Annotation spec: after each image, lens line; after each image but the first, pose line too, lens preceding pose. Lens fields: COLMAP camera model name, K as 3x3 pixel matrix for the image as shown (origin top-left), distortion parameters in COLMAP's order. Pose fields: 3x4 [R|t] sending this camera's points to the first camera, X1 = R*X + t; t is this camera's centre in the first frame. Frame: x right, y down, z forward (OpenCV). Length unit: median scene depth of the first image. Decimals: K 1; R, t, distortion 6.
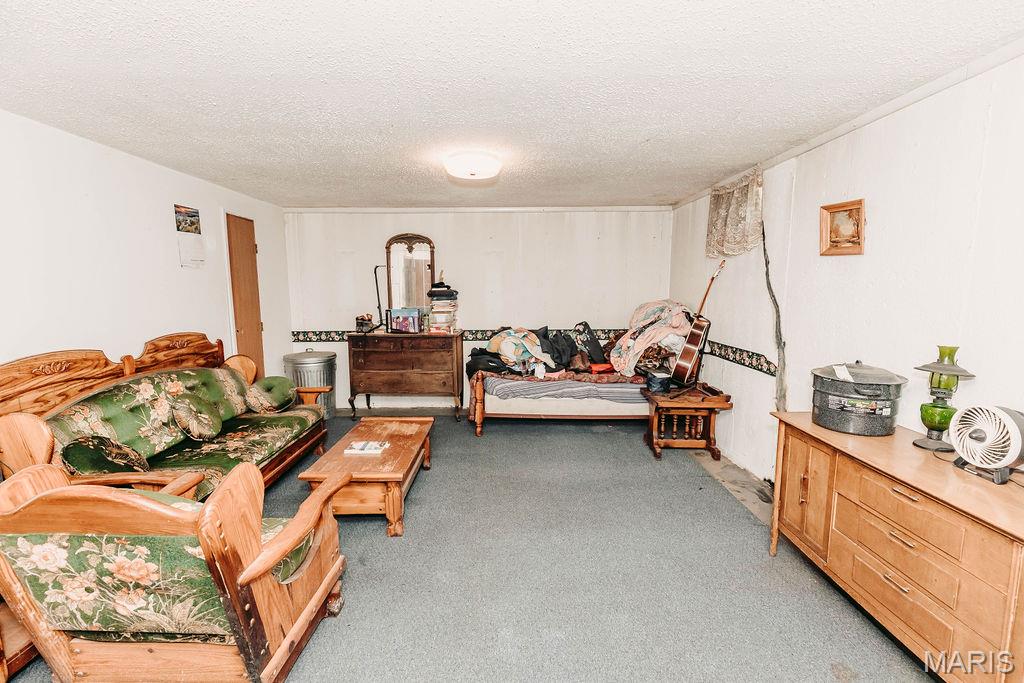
lens RADIAL K [[464.8, 0, 512.0], [0, 464.8, 341.5], [0, 0, 1]] dist [0.009189, -0.000890]
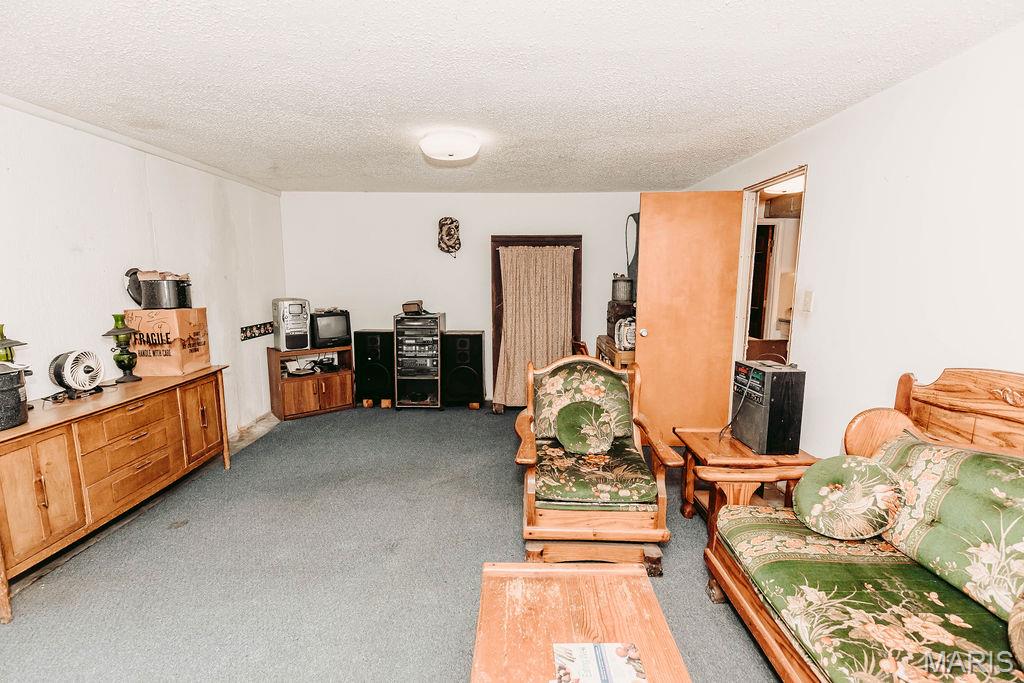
lens RADIAL K [[464.8, 0, 512.0], [0, 464.8, 341.5], [0, 0, 1]] dist [0.009189, -0.000890]
pose [[-0.999714, 0.001792, 0.023863, -0.171377], [0.008077, 0.963938, 0.266005, -0.109835], [-0.022525, 0.266121, -0.963676, 0.912892]]
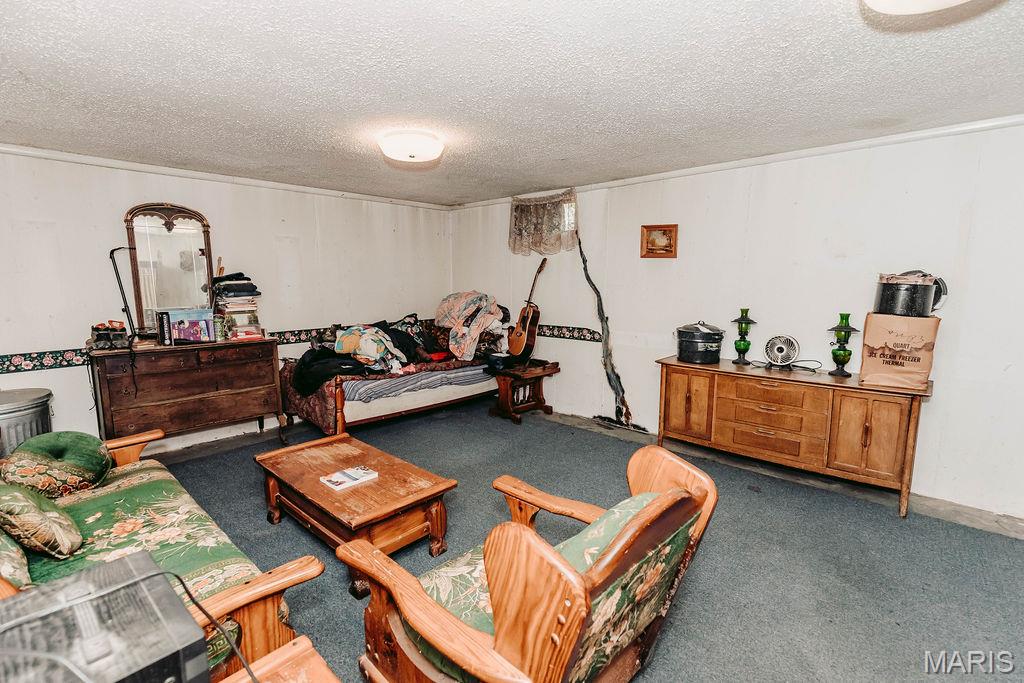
lens RADIAL K [[464.8, 0, 512.0], [0, 464.8, 341.5], [0, 0, 1]] dist [0.009189, -0.000890]
pose [[0.685321, -0.096108, 0.721871, -0.471885], [0.088691, 0.994890, 0.048257, -0.013576], [-0.722820, 0.030952, 0.690343, 0.163254]]
